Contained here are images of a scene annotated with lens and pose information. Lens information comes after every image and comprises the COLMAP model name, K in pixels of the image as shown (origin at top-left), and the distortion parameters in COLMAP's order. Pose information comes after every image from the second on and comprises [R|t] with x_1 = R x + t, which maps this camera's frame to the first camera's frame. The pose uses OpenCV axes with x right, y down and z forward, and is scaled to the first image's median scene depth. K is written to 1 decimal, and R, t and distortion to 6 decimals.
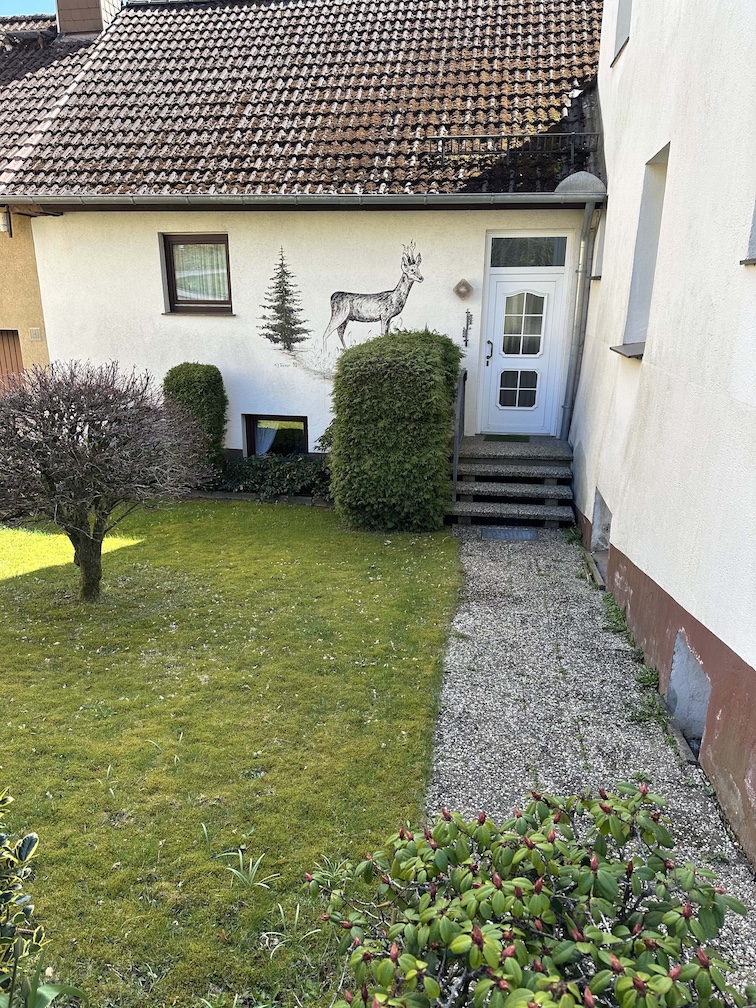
lens RADIAL K [[698.6, 0, 383.9], [0, 698.6, 537.8], [0, 0, 1]] dist [0.019694, -0.038234]
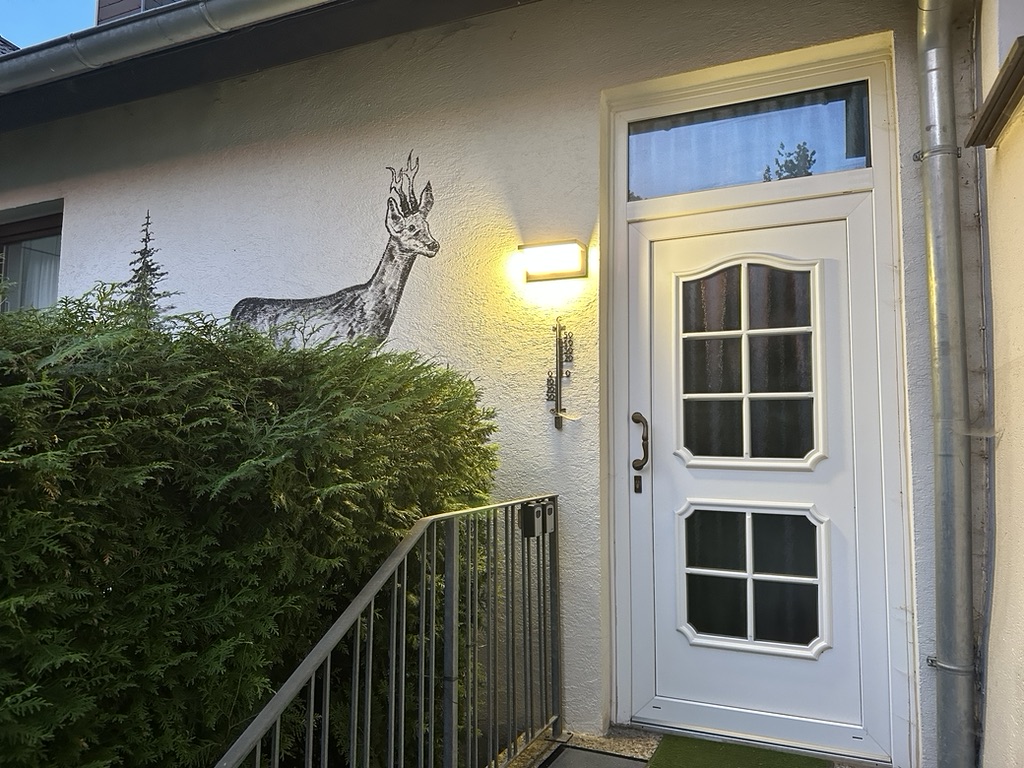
lens RADIAL K [[709.7, 0, 509.2], [0, 709.7, 382.4], [0, 0, 1]] dist [0.019694, -0.038234]
pose [[0.964533, -0.019667, -0.263227, 0.179800], [-0.095903, 0.902963, -0.418880, -0.157109], [0.245923, 0.429268, 0.869052, 0.709748]]
